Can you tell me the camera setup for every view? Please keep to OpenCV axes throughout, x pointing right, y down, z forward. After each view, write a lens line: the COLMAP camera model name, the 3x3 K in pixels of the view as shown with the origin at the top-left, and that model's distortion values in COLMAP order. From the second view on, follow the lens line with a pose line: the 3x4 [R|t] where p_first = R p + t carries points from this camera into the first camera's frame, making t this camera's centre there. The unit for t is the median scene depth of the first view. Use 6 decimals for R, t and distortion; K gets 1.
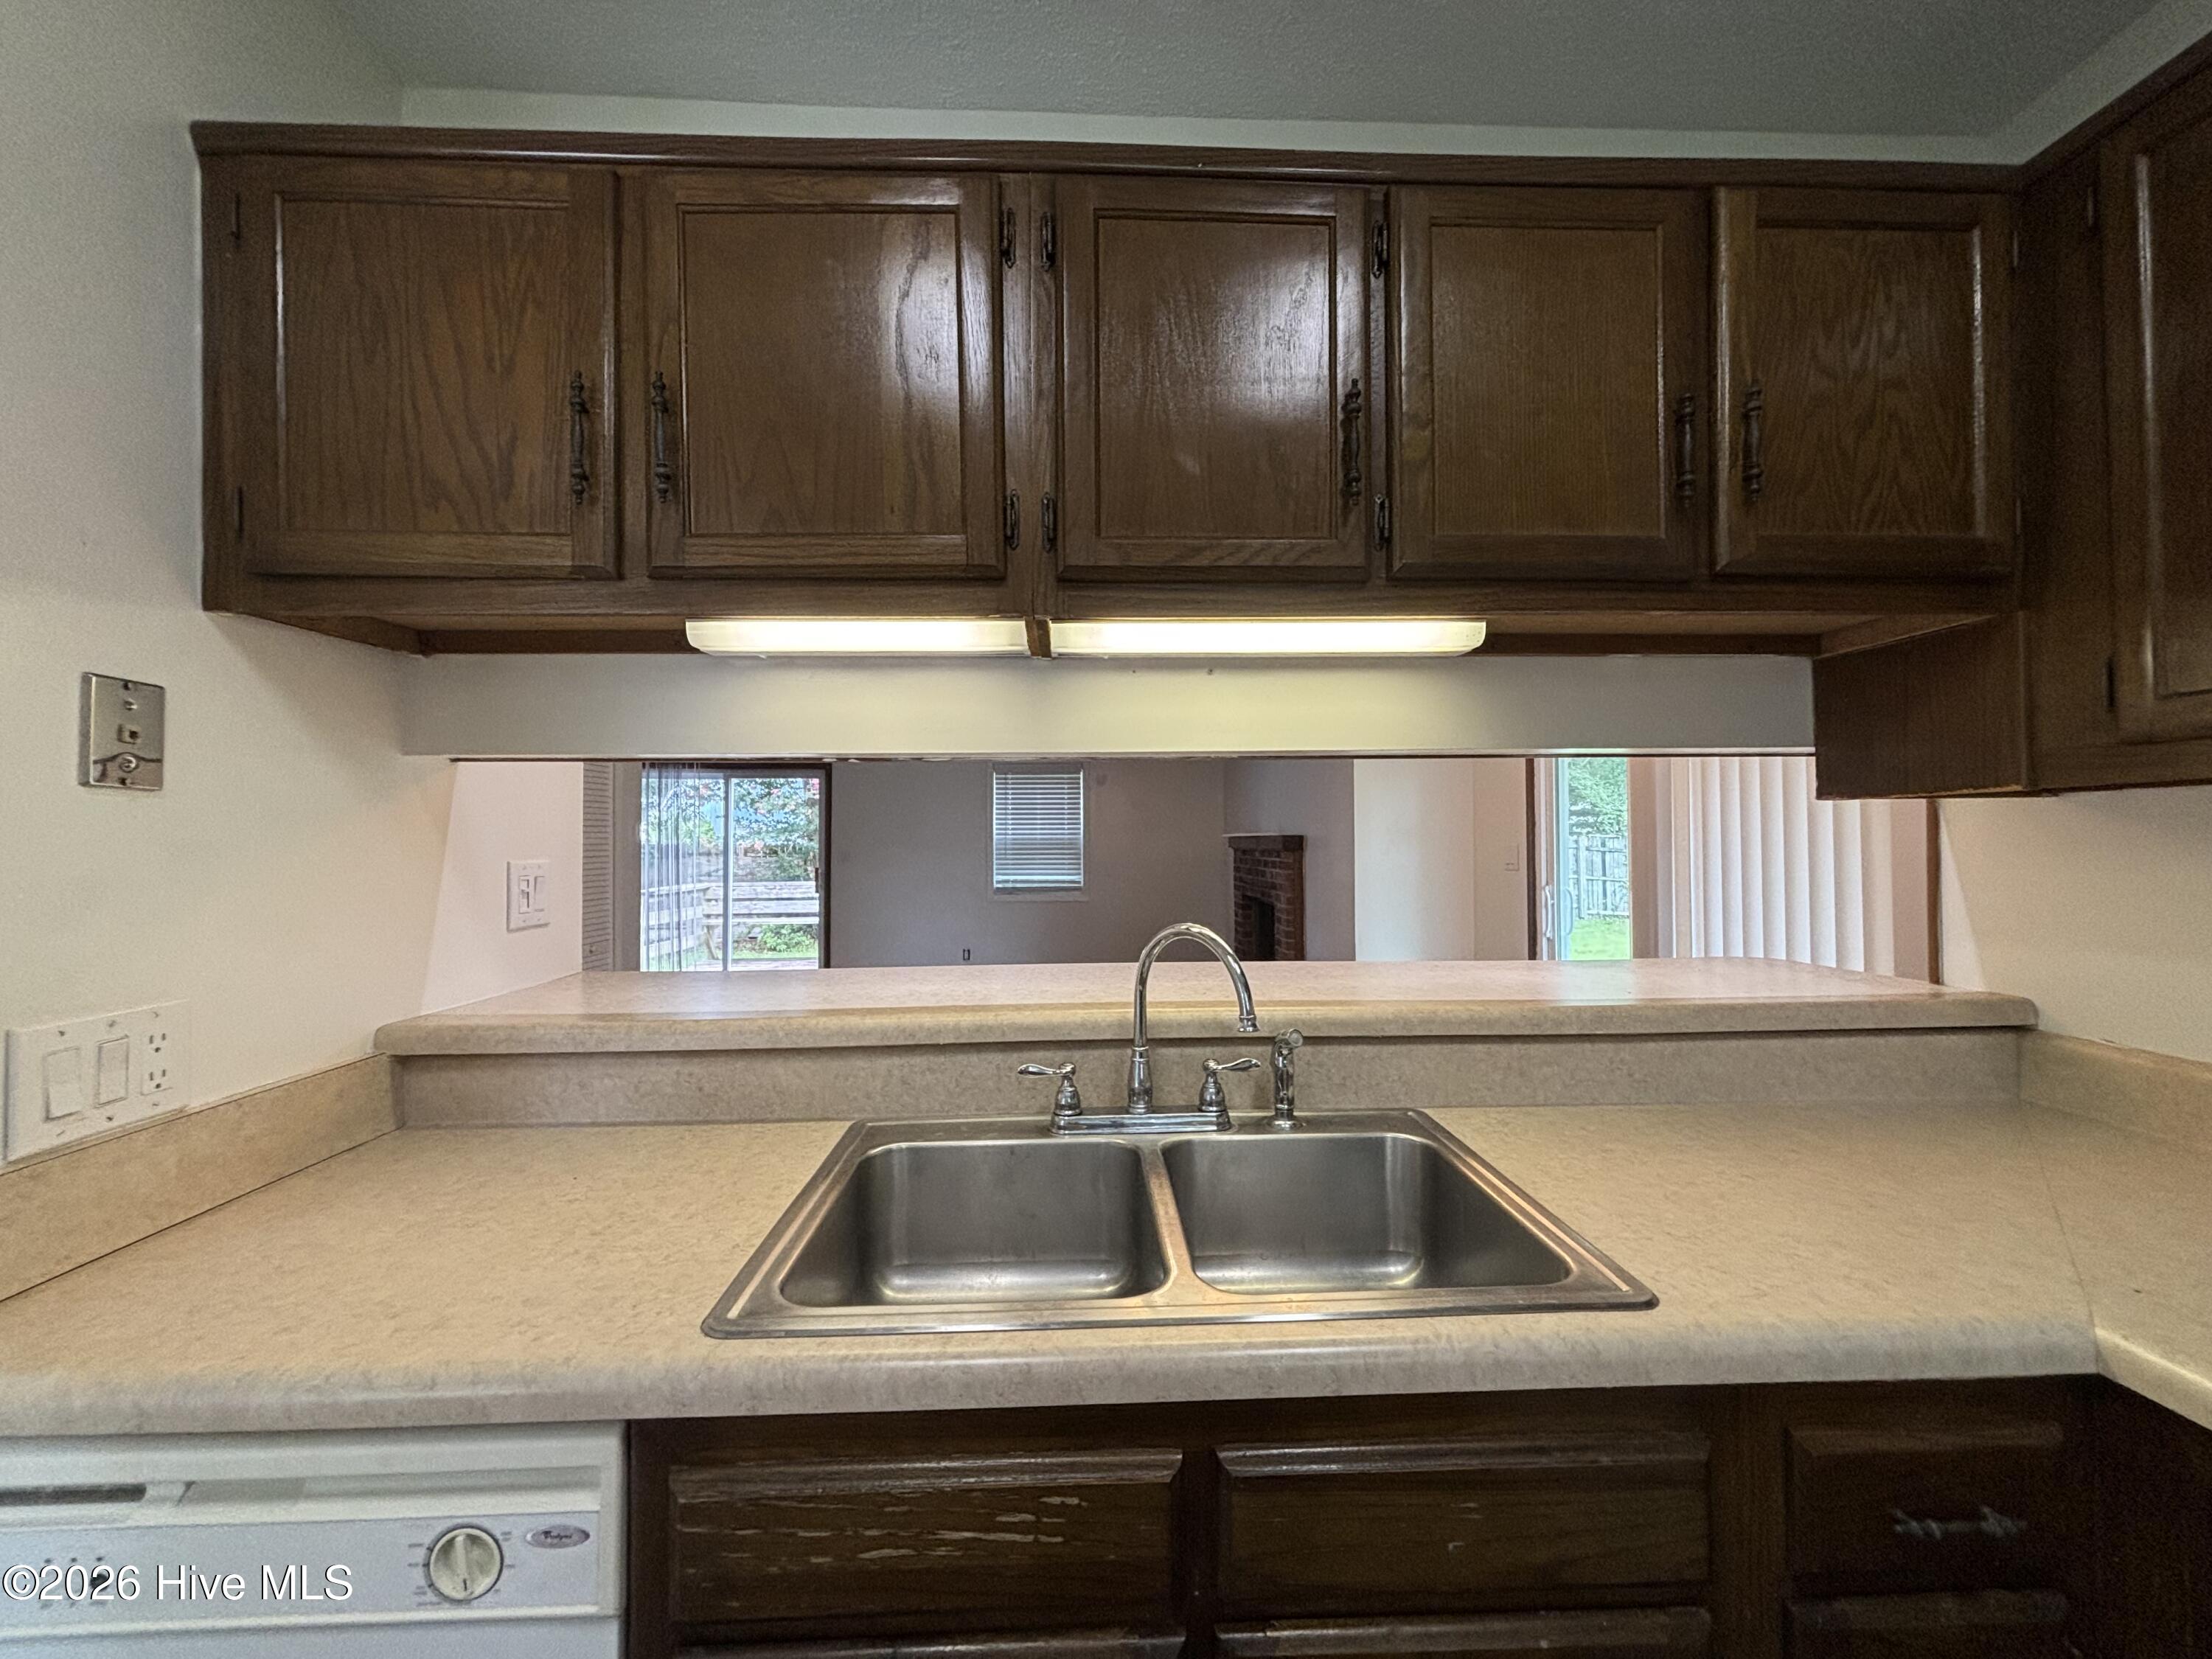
lens RADIAL K [[892.2, 0, 1106.4], [0, 892.2, 827.1], [0, 0, 1]] dist [0.000065, 0.000044]
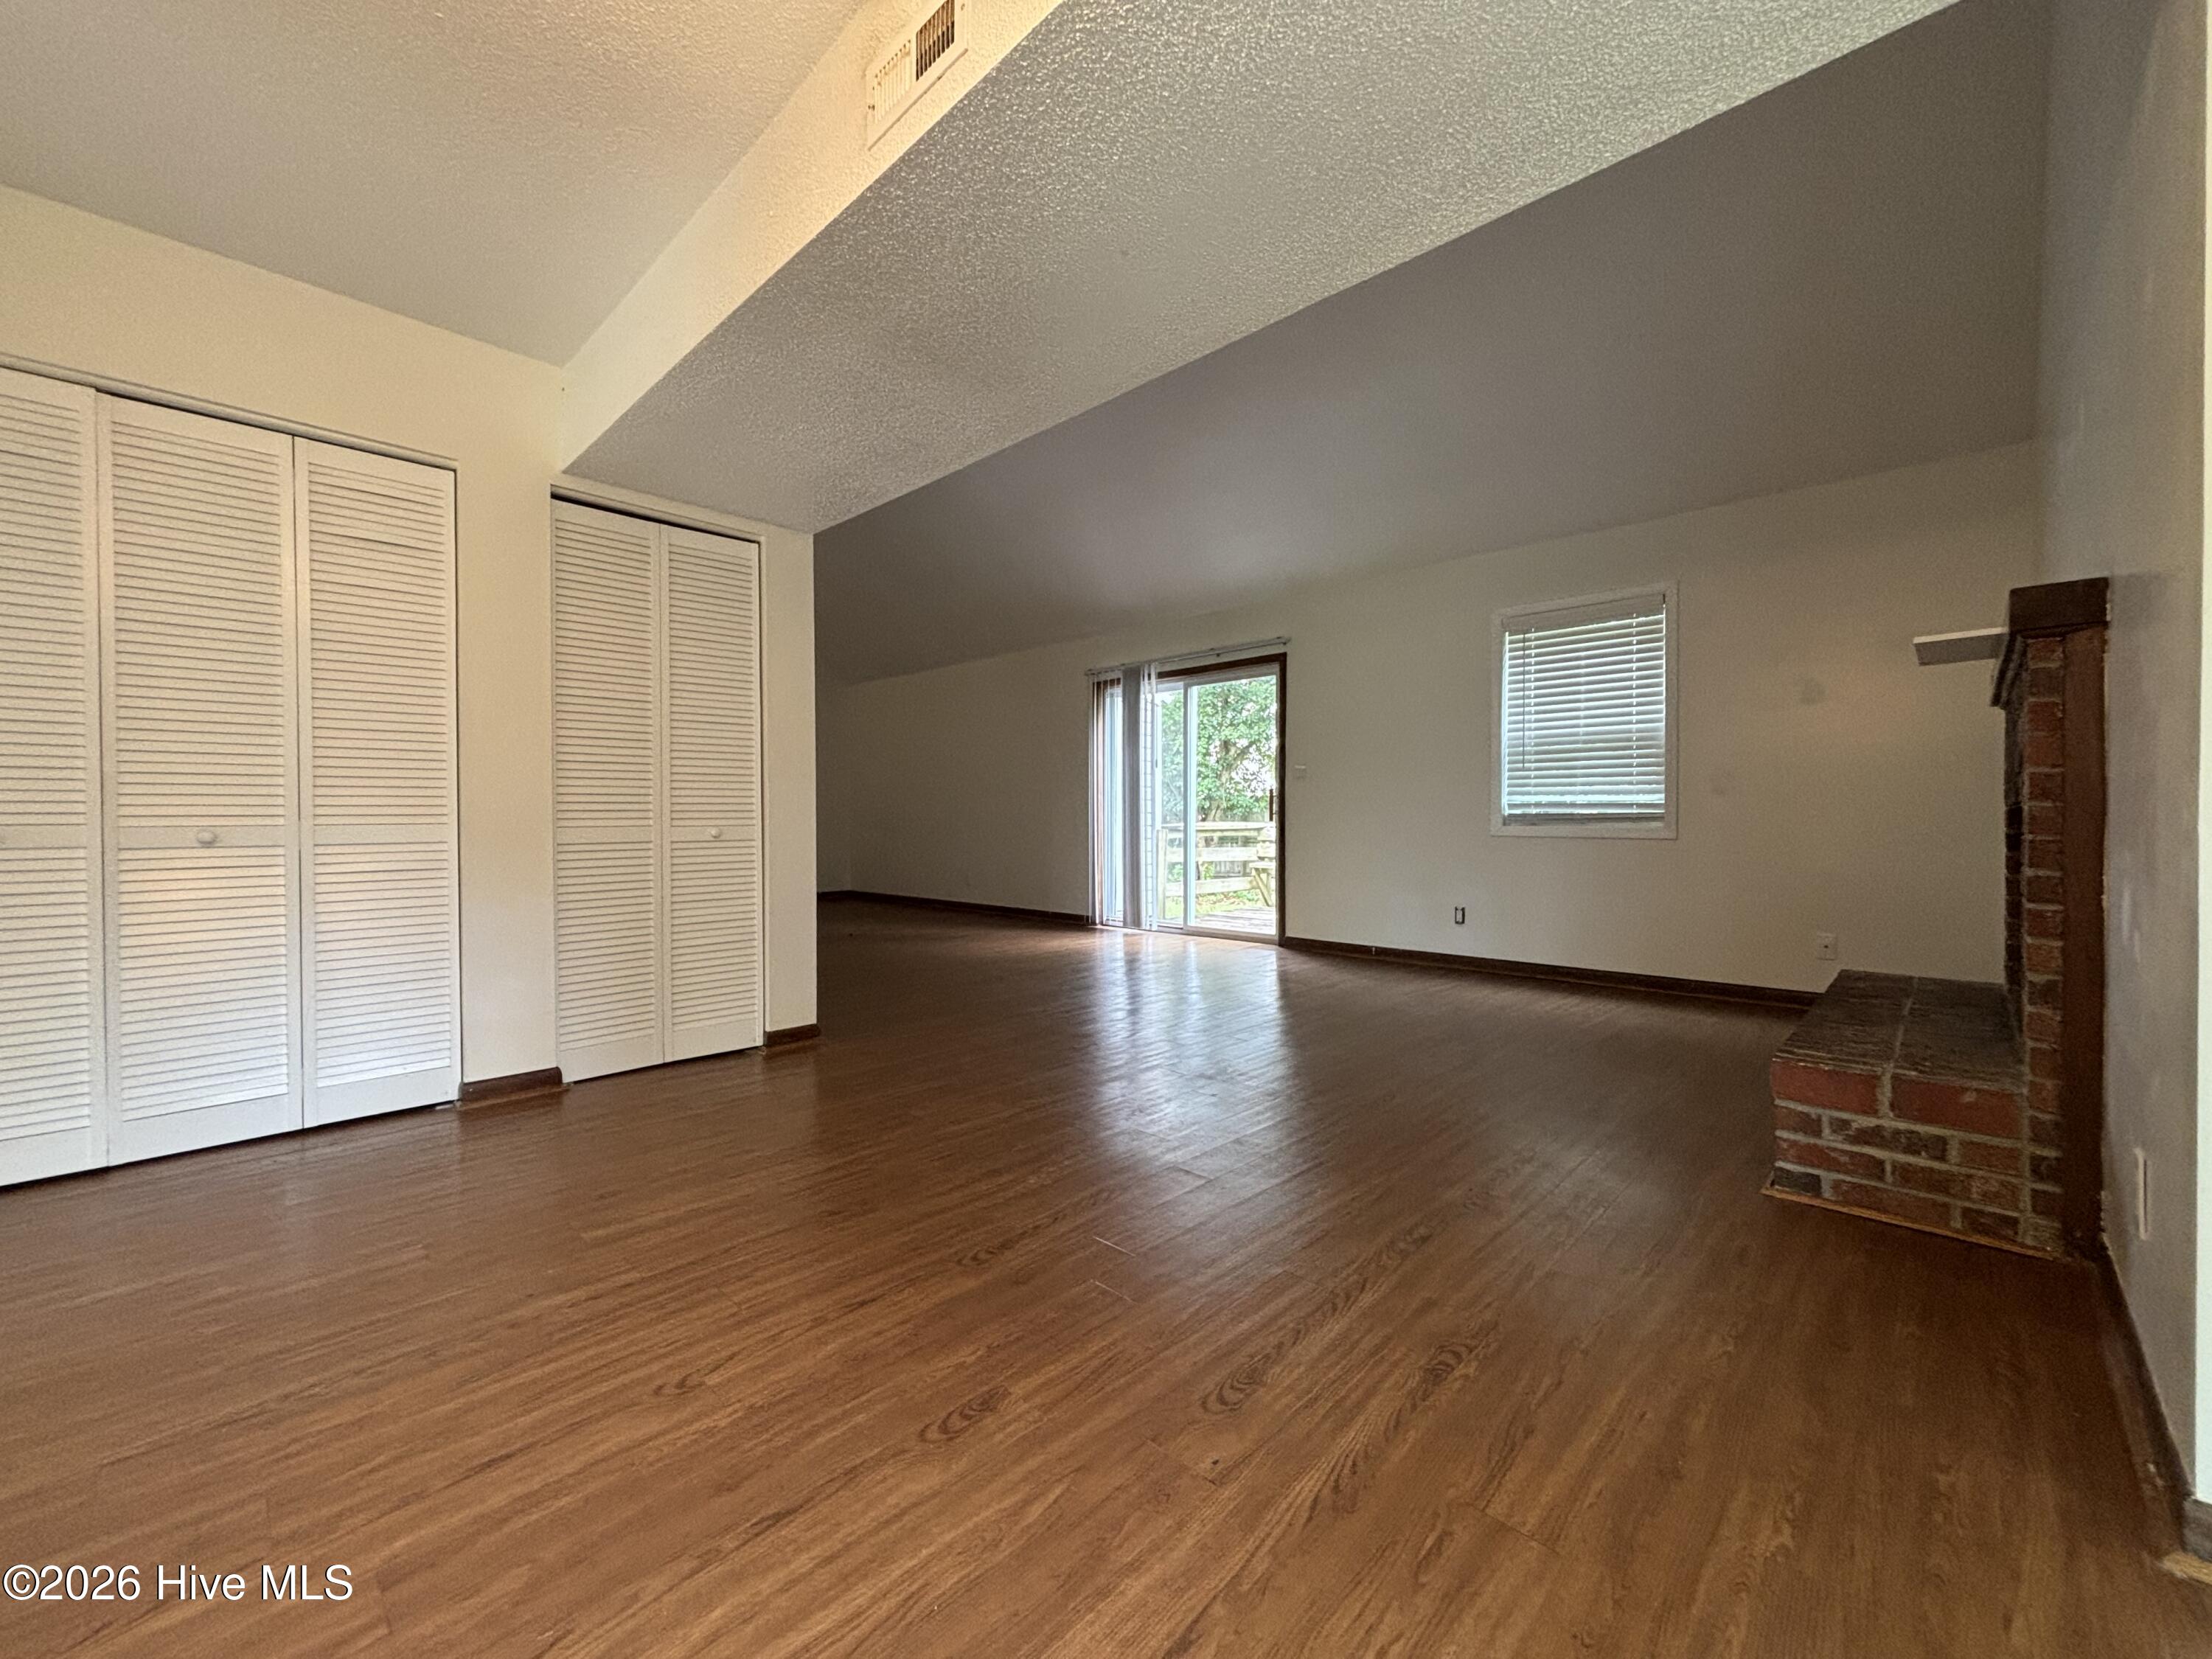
lens RADIAL K [[892.2, 0, 1117.2], [0, 892.2, 829.9], [0, 0, 1]] dist [0.000065, 0.000044]
pose [[0.684964, 0.007351, -0.728540, 0.954251], [0.017606, 0.999490, 0.026638, 0.363986], [0.728364, -0.031073, 0.684485, 2.351014]]
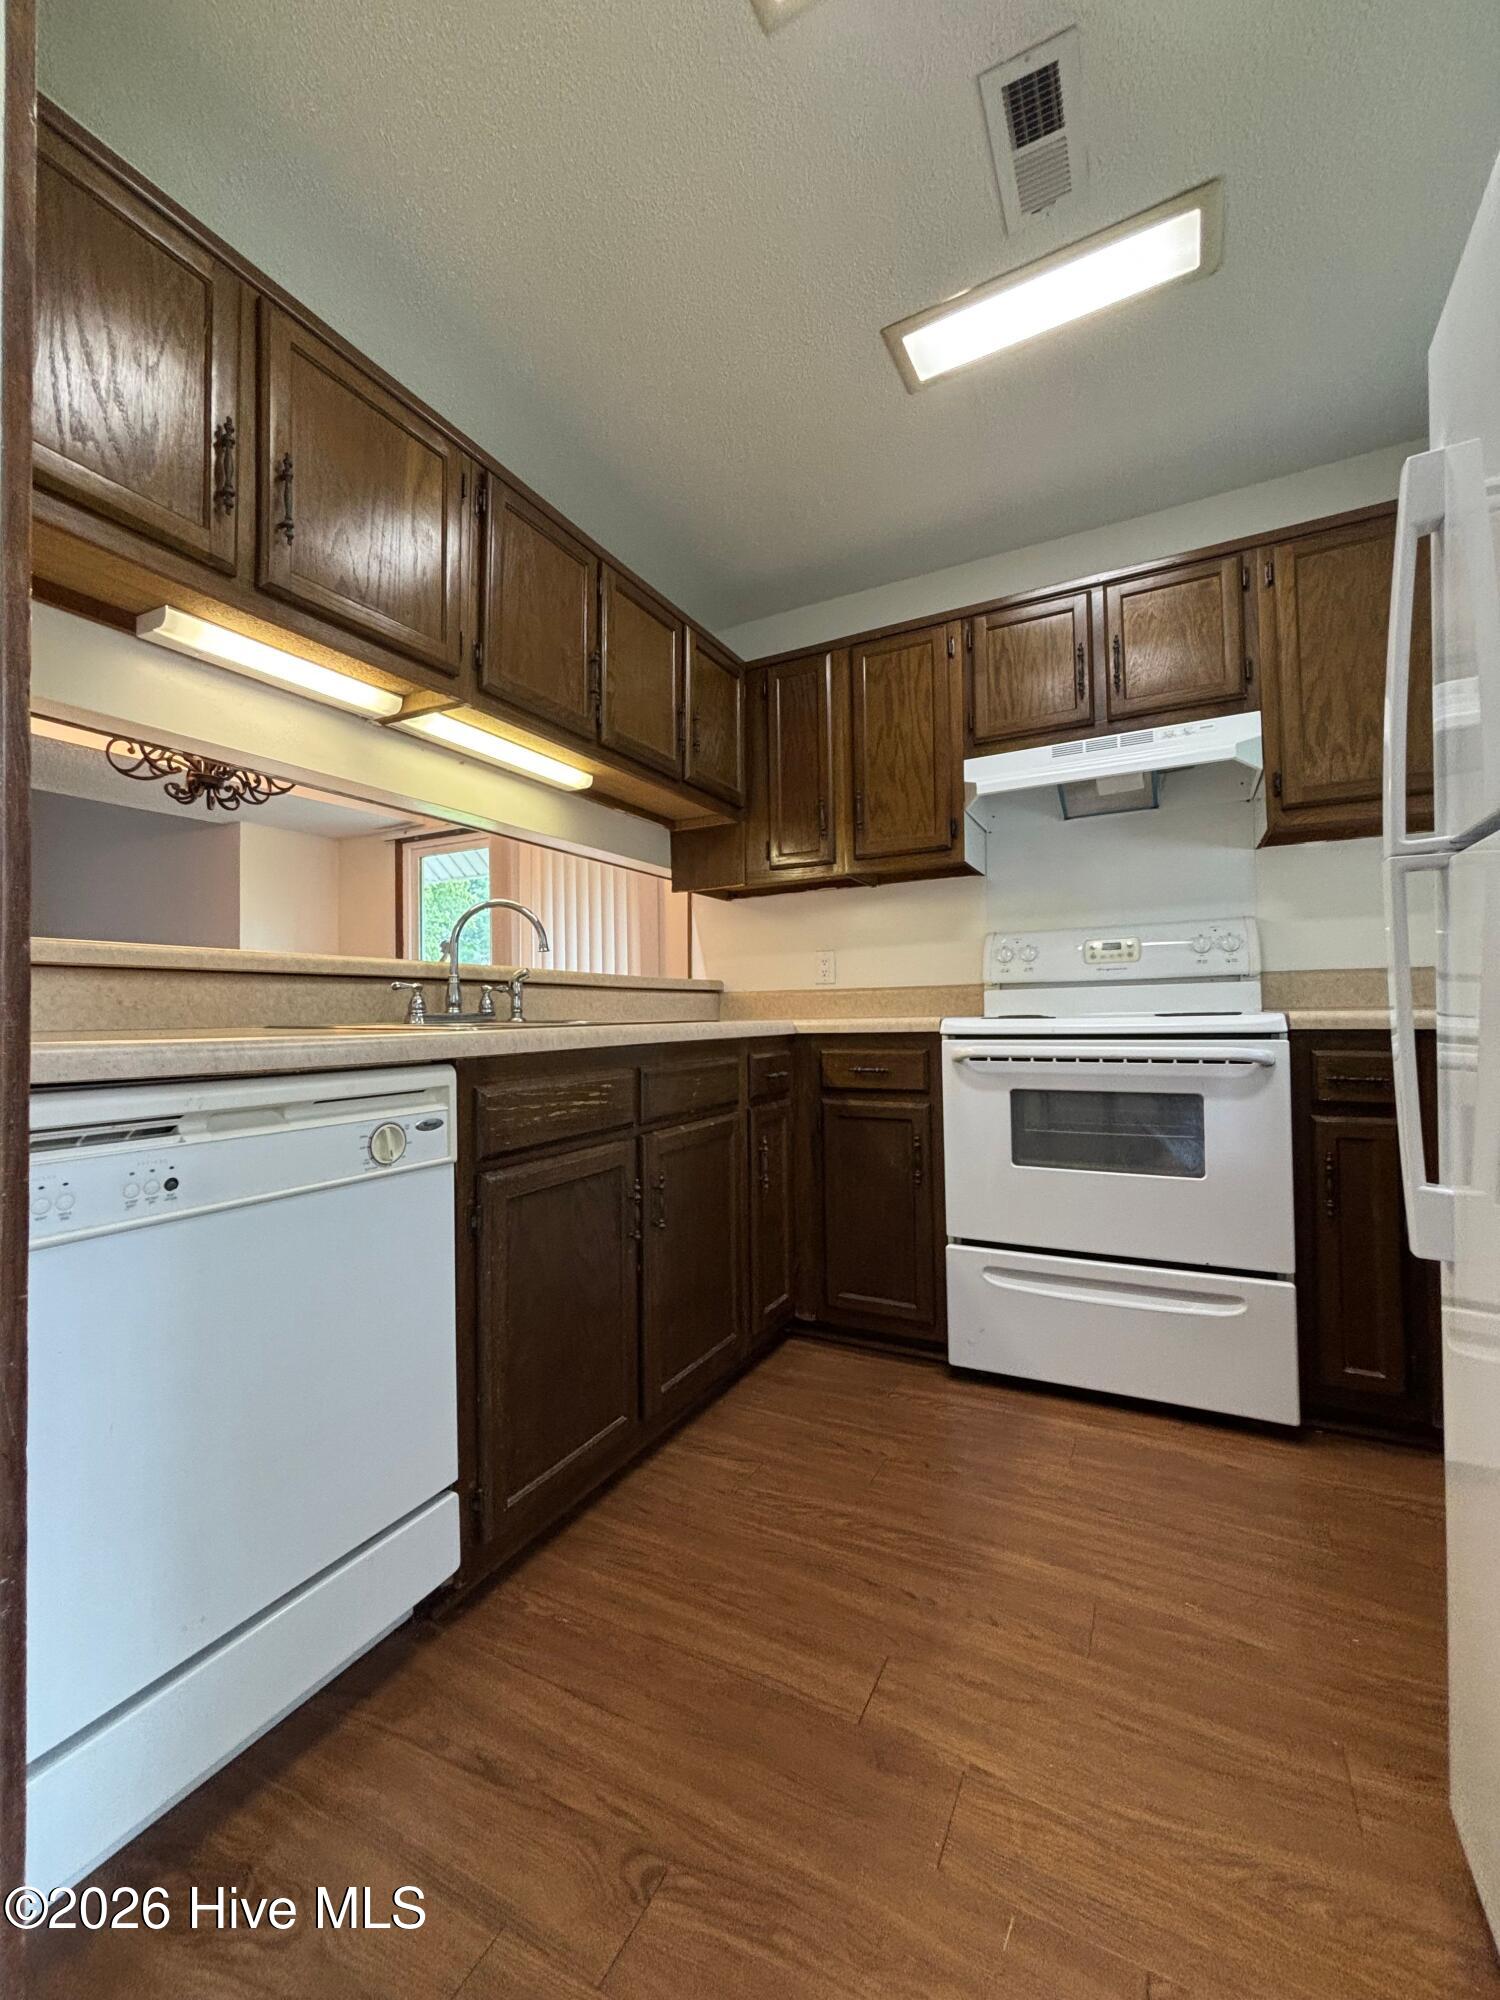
lens RADIAL K [[806.7, 0, 751.3], [0, 806.7, 1002.9], [0, 0, 1]] dist [0.000065, 0.000044]
pose [[0.505340, 0.015167, 0.862787, -0.980296], [-0.006842, 0.999885, -0.013569, 0.313767], [-0.862893, 0.000954, 0.505385, -0.249232]]
